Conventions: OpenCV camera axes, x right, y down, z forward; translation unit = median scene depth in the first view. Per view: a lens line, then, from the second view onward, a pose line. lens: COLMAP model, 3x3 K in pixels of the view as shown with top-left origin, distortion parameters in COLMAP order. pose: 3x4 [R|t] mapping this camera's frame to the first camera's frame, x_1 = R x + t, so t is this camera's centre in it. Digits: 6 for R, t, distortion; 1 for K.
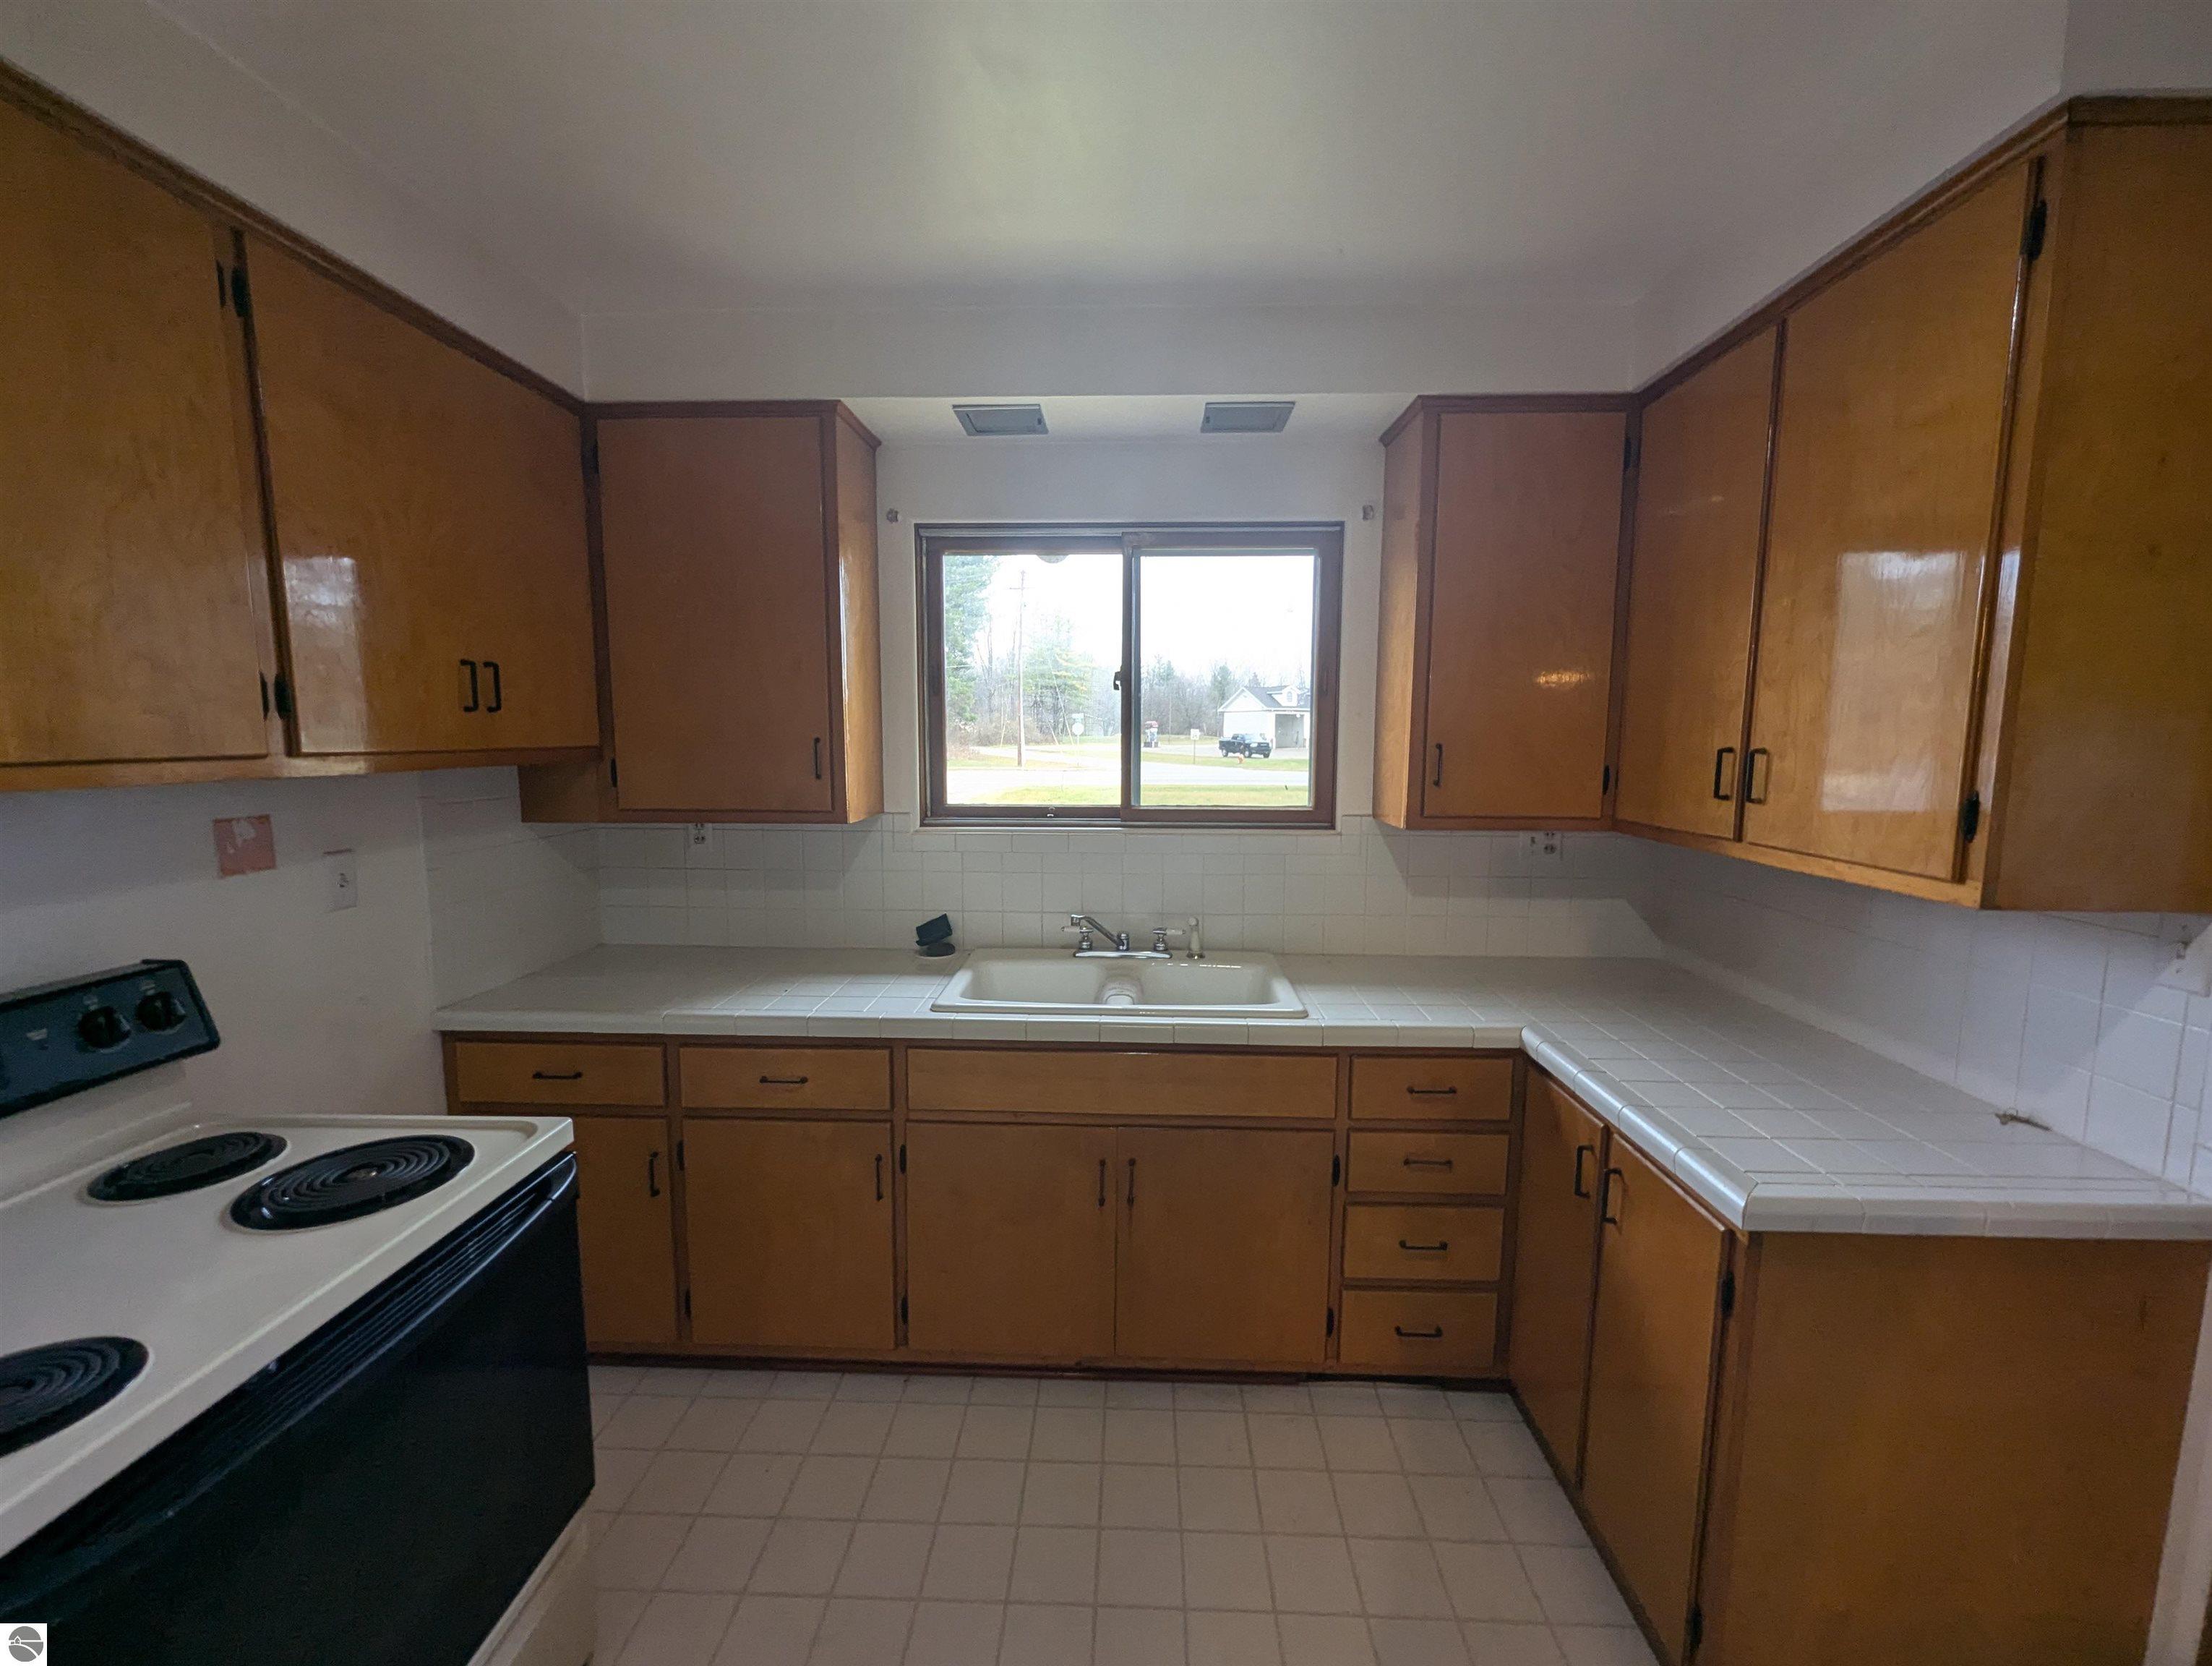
lens RADIAL K [[913.5, 0, 1105.4], [0, 913.5, 837.0], [0, 0, 1]] dist [0.000781, -0.000560]
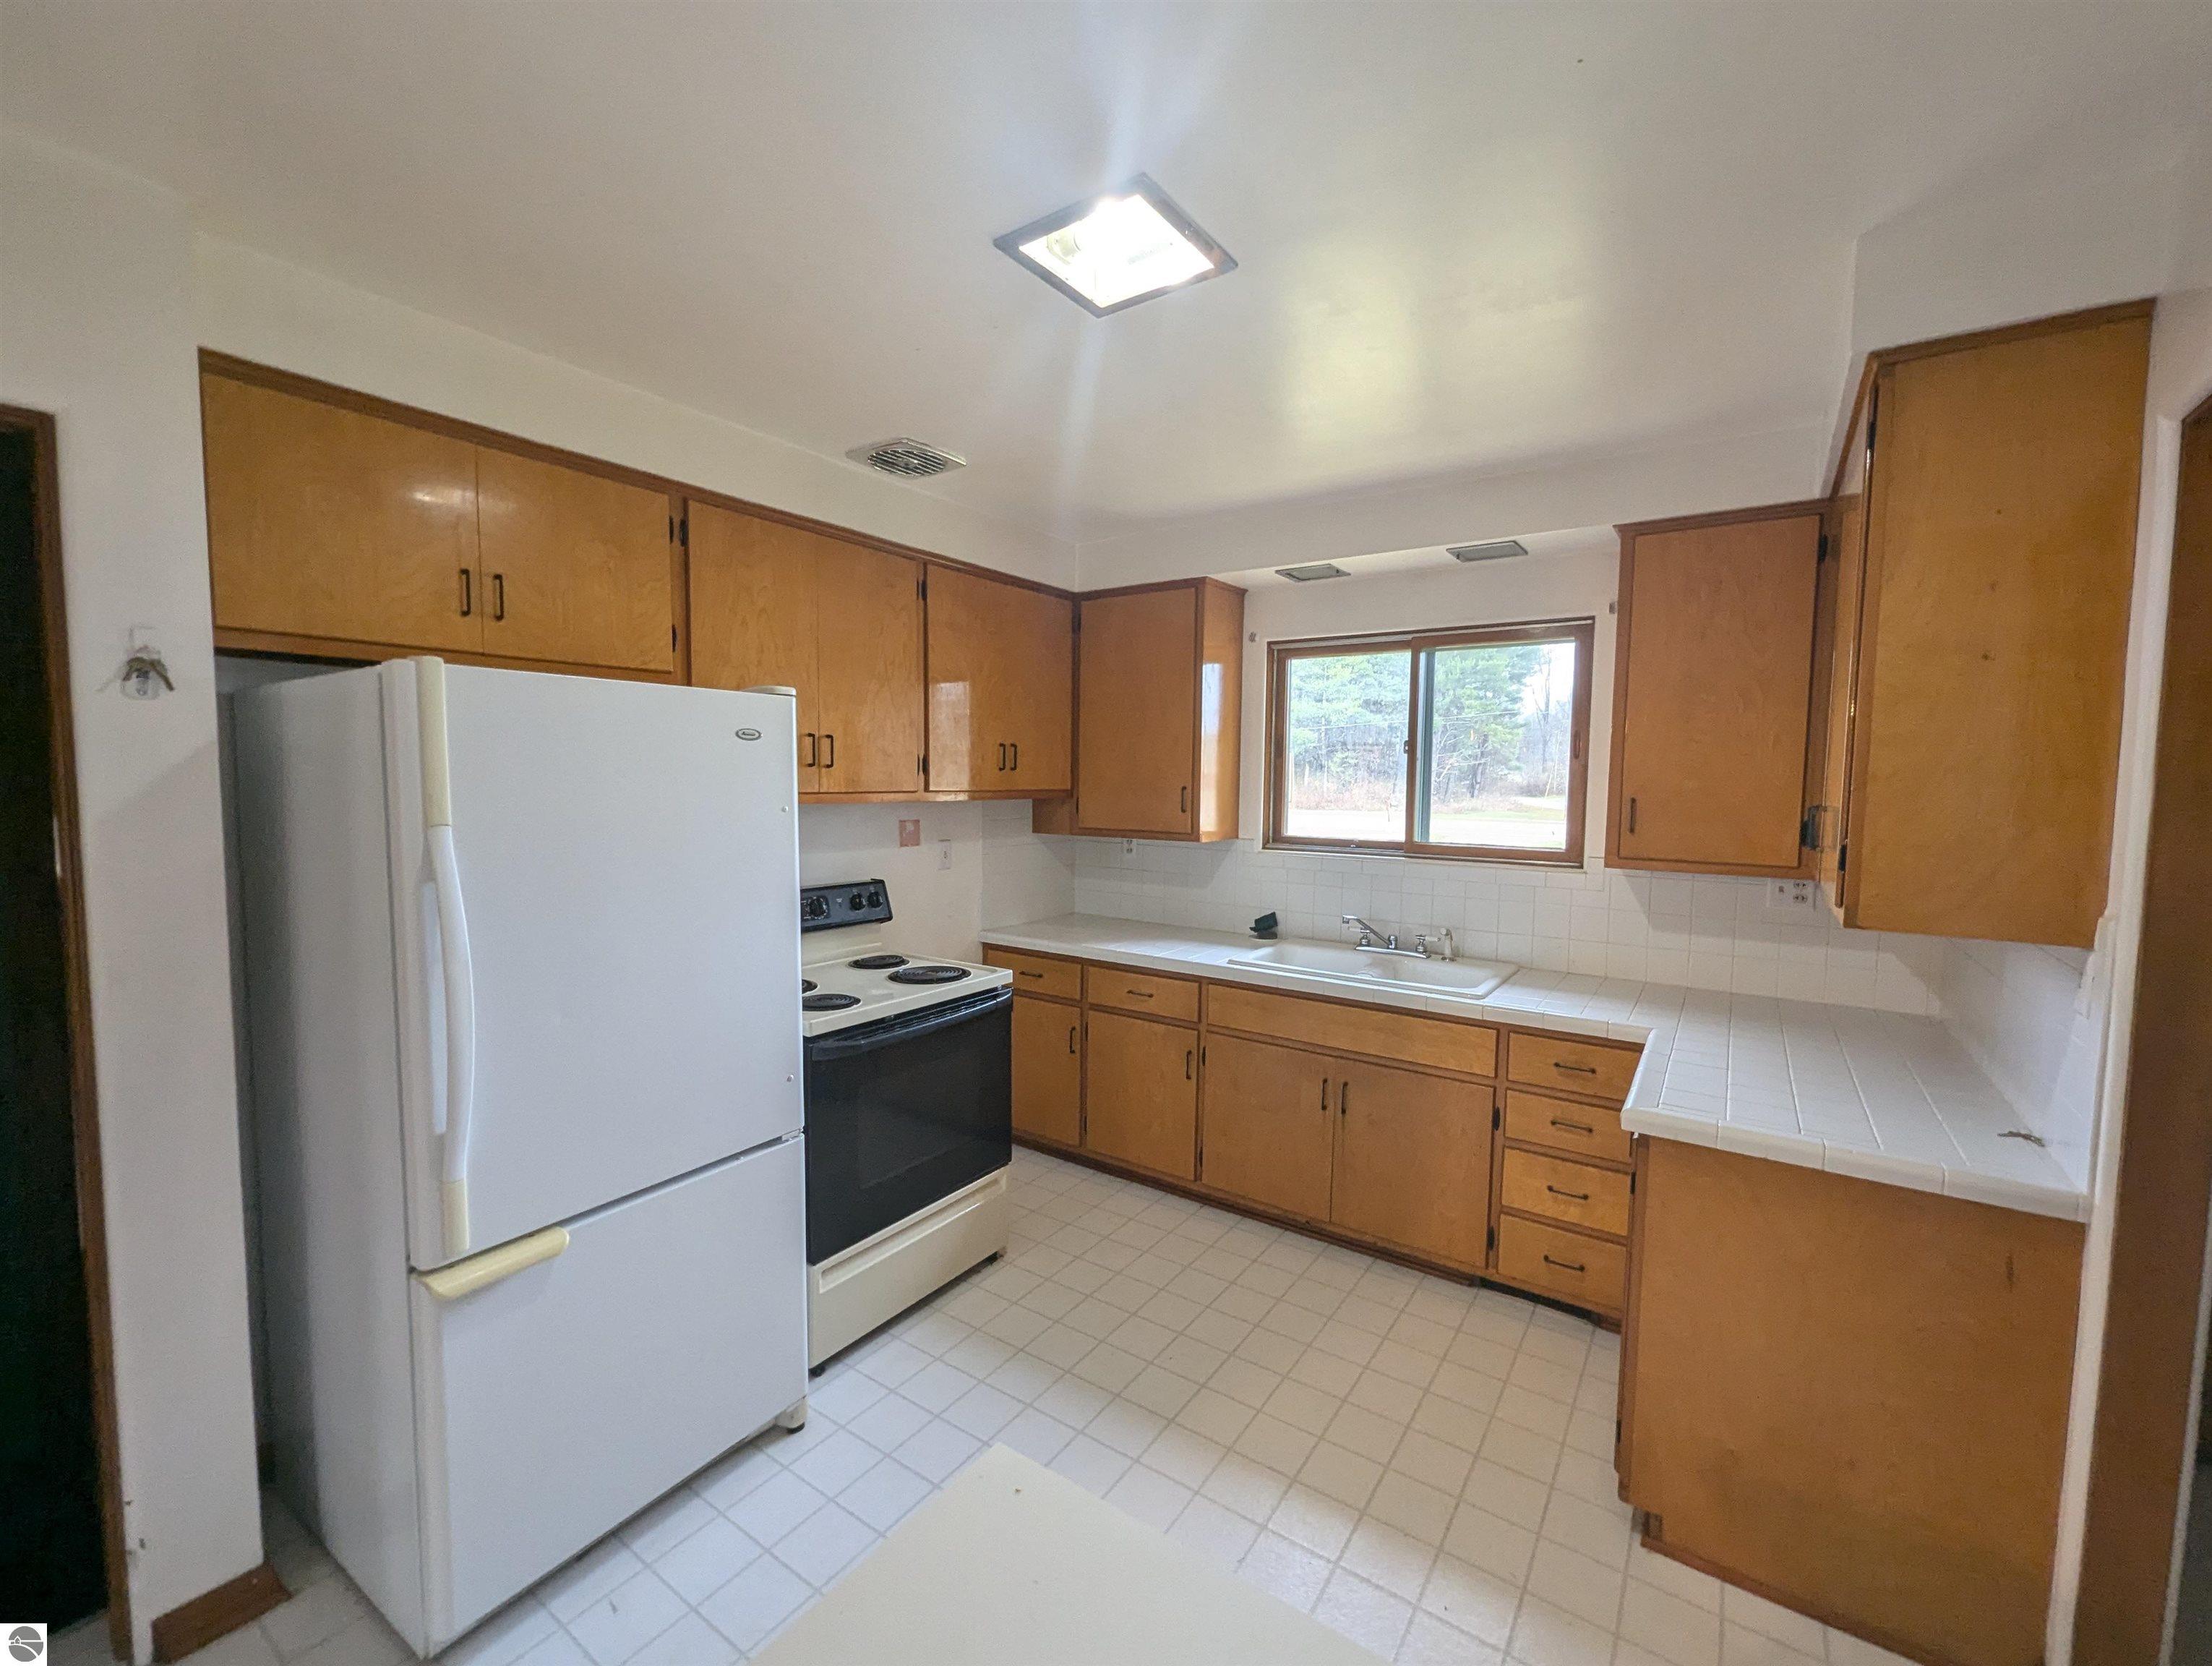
lens RADIAL K [[913.5, 0, 1111.0], [0, 913.5, 839.5], [0, 0, 1]] dist [0.000781, -0.000560]
pose [[0.844034, 0.044688, -0.534424, 0.456974], [-0.071409, 0.997013, -0.029409, 0.040626], [0.531514, 0.062985, 0.844705, -0.421904]]
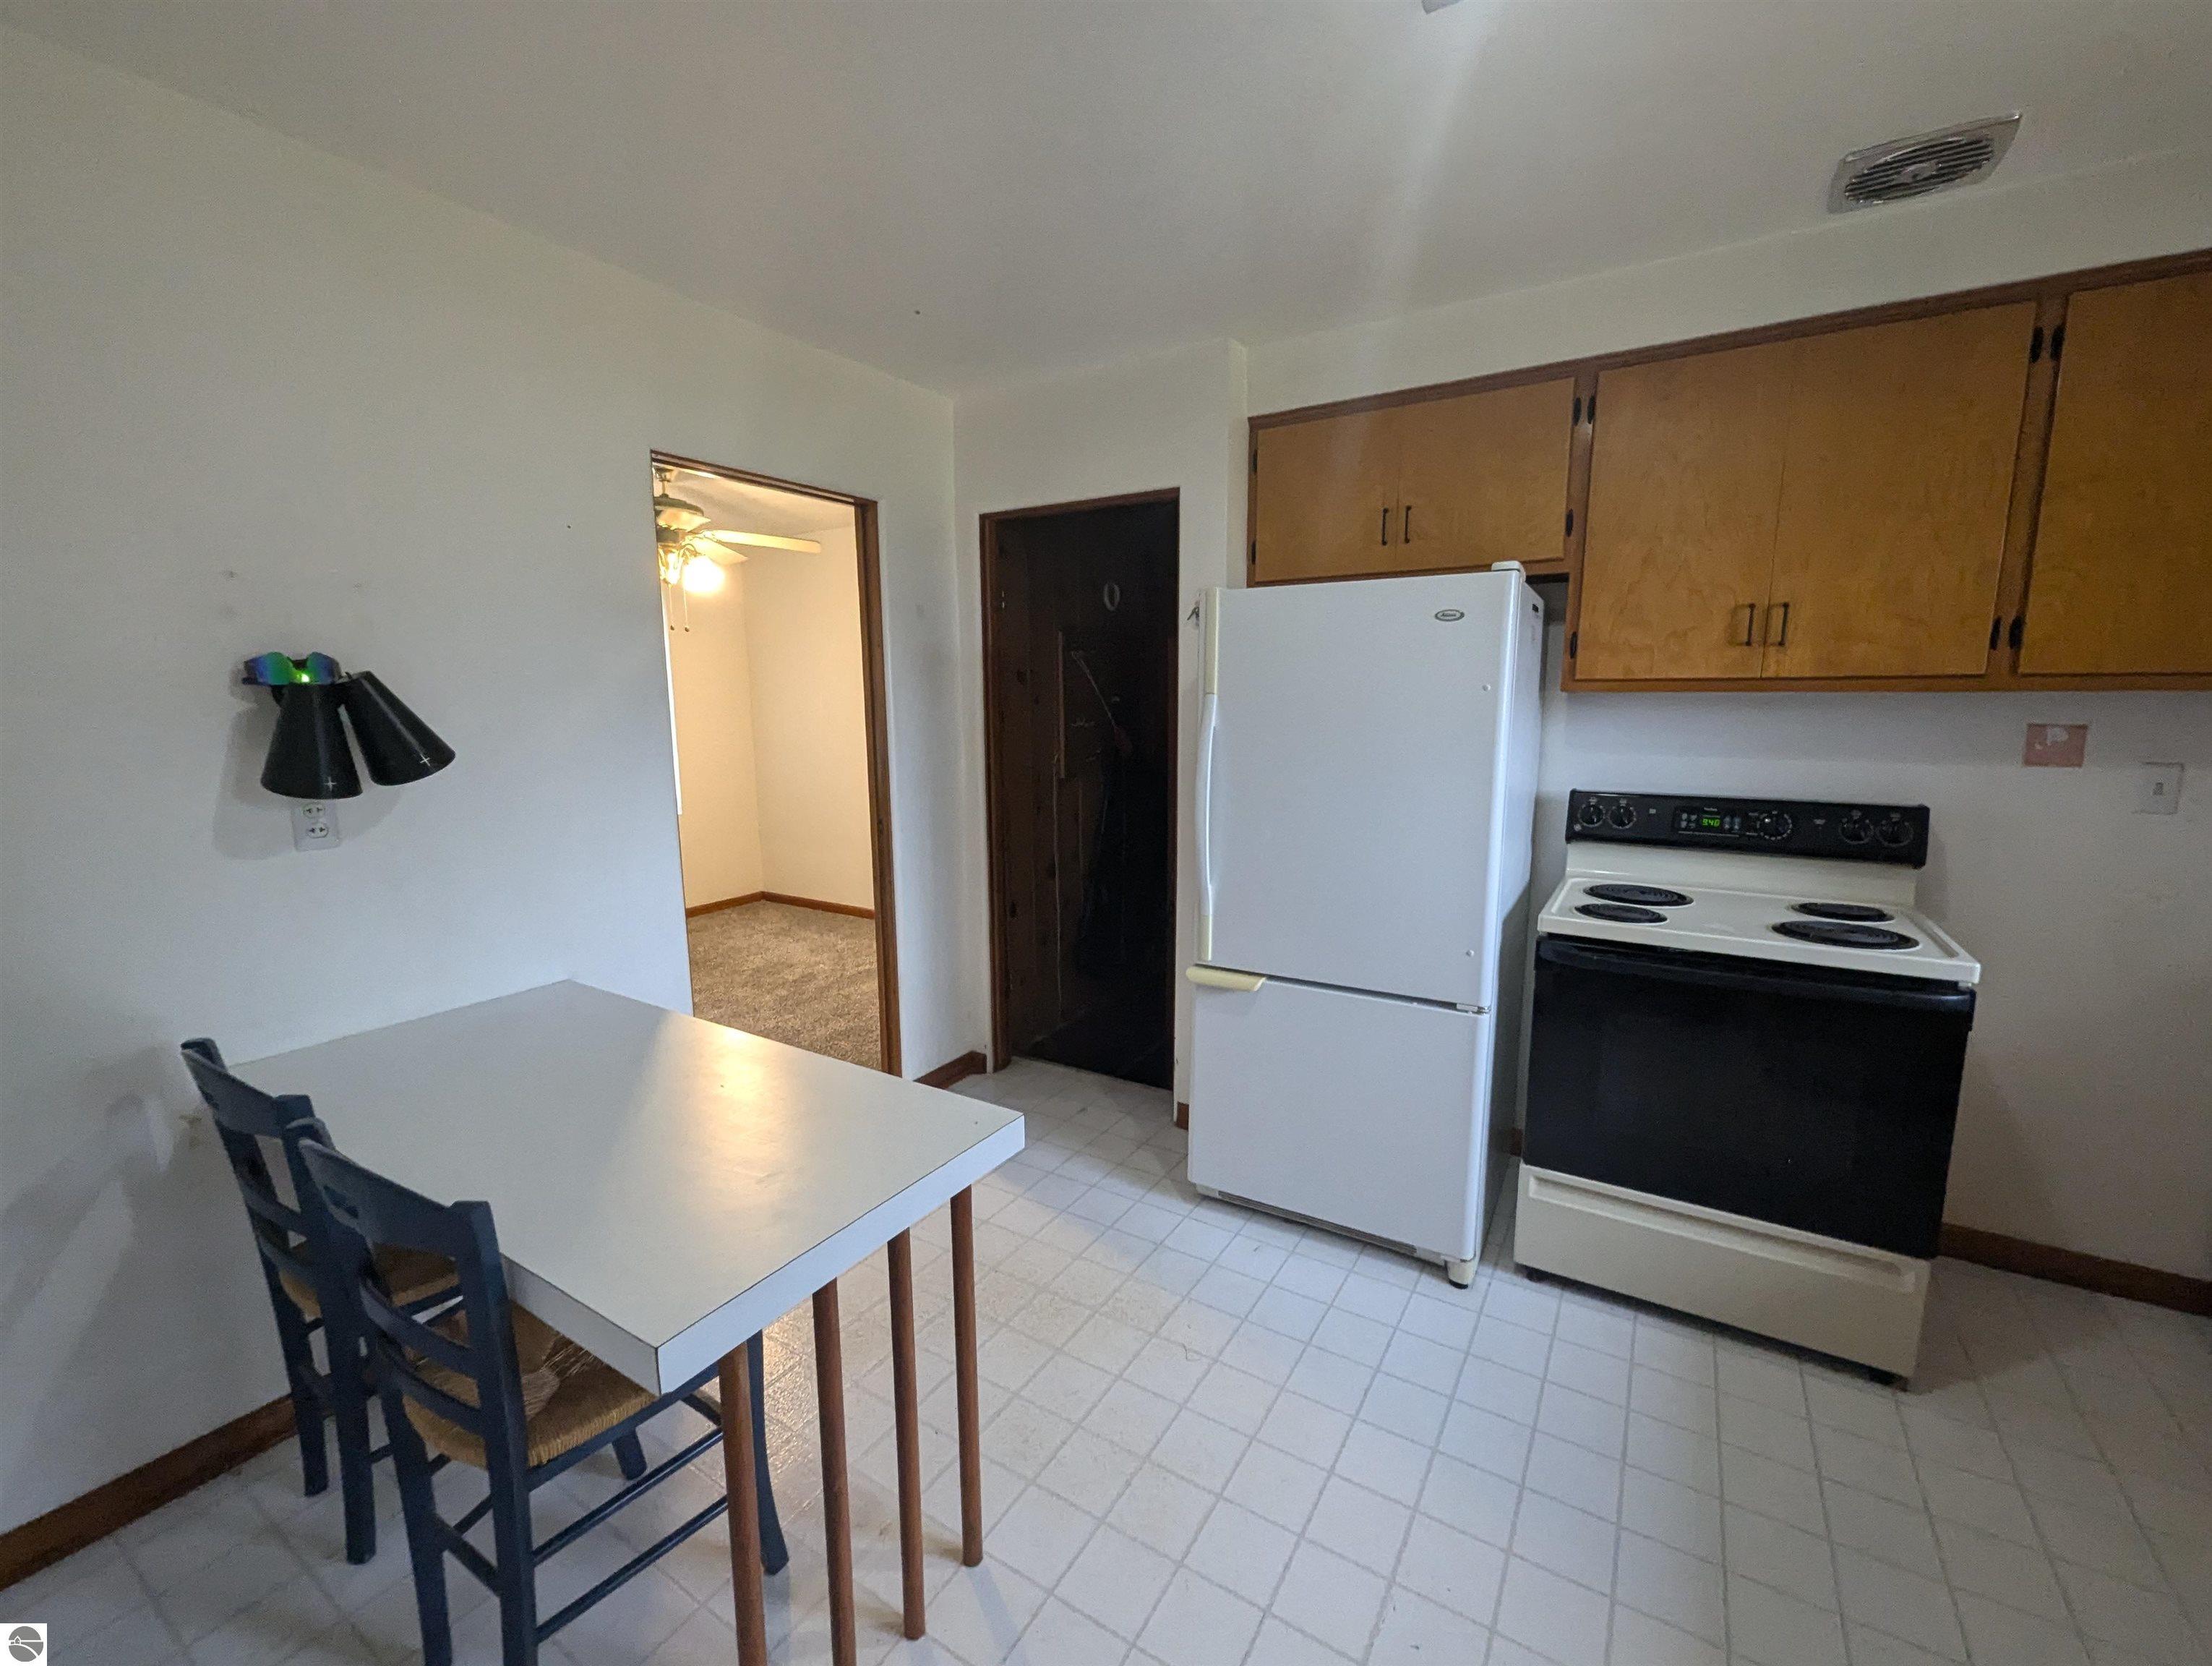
lens RADIAL K [[913.5, 0, 1114.3], [0, 913.5, 833.2], [0, 0, 1]] dist [0.000781, -0.000560]
pose [[-0.489386, 0.129536, -0.862393, 0.697494], [-0.097409, 0.974598, 0.201667, -0.001486], [0.866610, 0.182698, -0.464337, 0.352067]]
